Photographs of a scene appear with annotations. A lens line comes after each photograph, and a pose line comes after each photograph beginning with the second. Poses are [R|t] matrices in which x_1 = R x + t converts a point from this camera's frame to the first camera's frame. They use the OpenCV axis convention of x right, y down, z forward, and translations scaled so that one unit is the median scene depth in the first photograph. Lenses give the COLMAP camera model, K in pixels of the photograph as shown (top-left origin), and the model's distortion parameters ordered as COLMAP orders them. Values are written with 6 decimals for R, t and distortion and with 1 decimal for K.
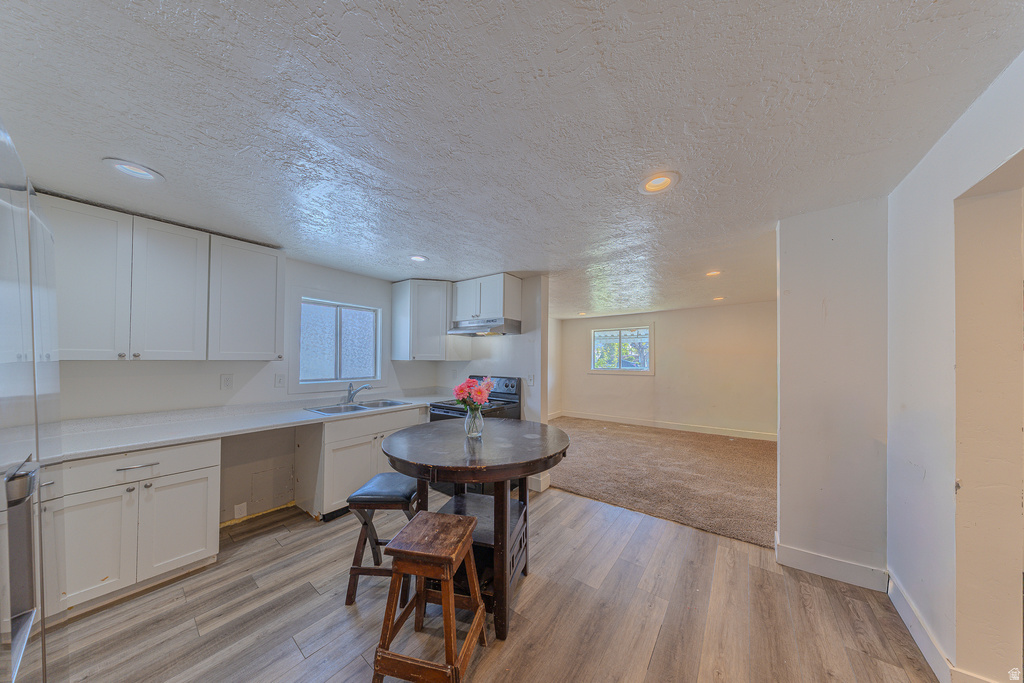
lens RADIAL K [[303.9, 0, 514.9], [0, 303.9, 357.5], [0, 0, 1]] dist [0.000354, -0.000006]
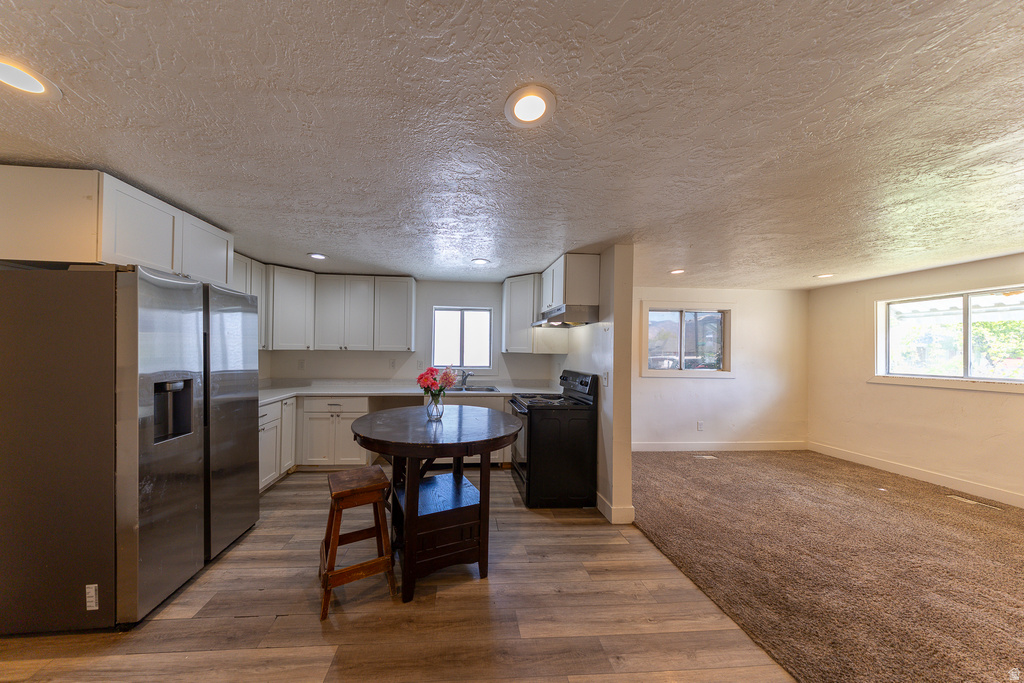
lens RADIAL K [[314.6, 0, 480.4], [0, 314.6, 348.6], [0, 0, 1]] dist [-0.000824, -0.000098]
pose [[0.646456, -0.005056, -0.762935, 0.472978], [-0.007665, 0.999885, -0.013122, 0.010361], [0.762913, 0.014331, 0.646342, 0.214232]]
